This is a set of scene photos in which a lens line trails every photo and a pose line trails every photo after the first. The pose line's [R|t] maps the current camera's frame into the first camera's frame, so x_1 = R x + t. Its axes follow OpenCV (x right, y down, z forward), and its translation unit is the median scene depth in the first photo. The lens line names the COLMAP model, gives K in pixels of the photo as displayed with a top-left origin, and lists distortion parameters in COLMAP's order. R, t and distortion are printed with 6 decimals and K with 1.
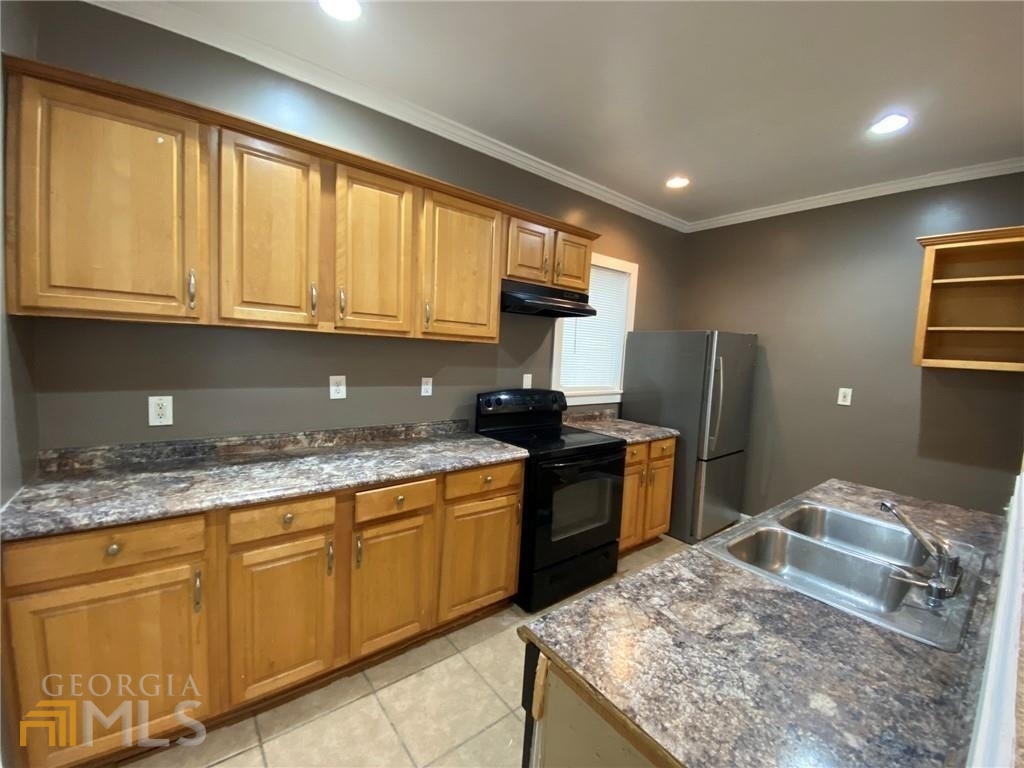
lens RADIAL K [[418.0, 0, 511.9], [0, 418.0, 385.8], [0, 0, 1]] dist [0.019443, -0.000129]
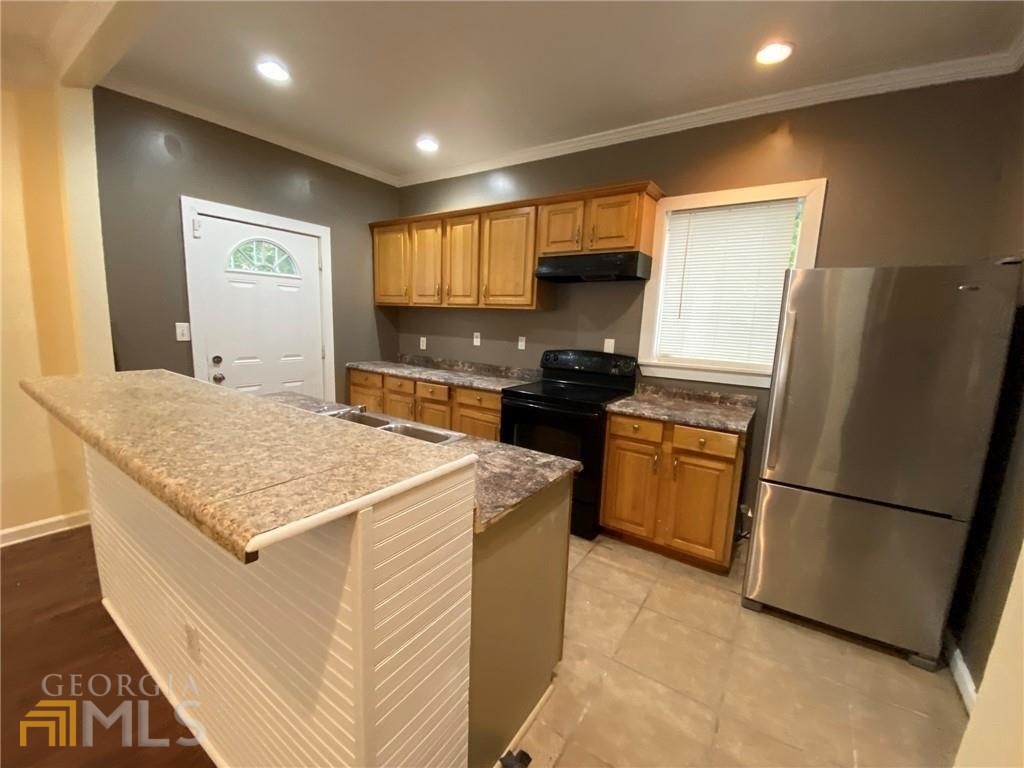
lens RADIAL K [[413.1, 0, 523.7], [0, 413.1, 390.7], [0, 0, 1]] dist [-0.000262, -0.000214]
pose [[0.307264, 0.115587, -0.944579, 1.238660], [-0.109693, 0.990282, 0.085498, 0.045433], [0.945281, 0.077343, 0.316957, 0.606094]]
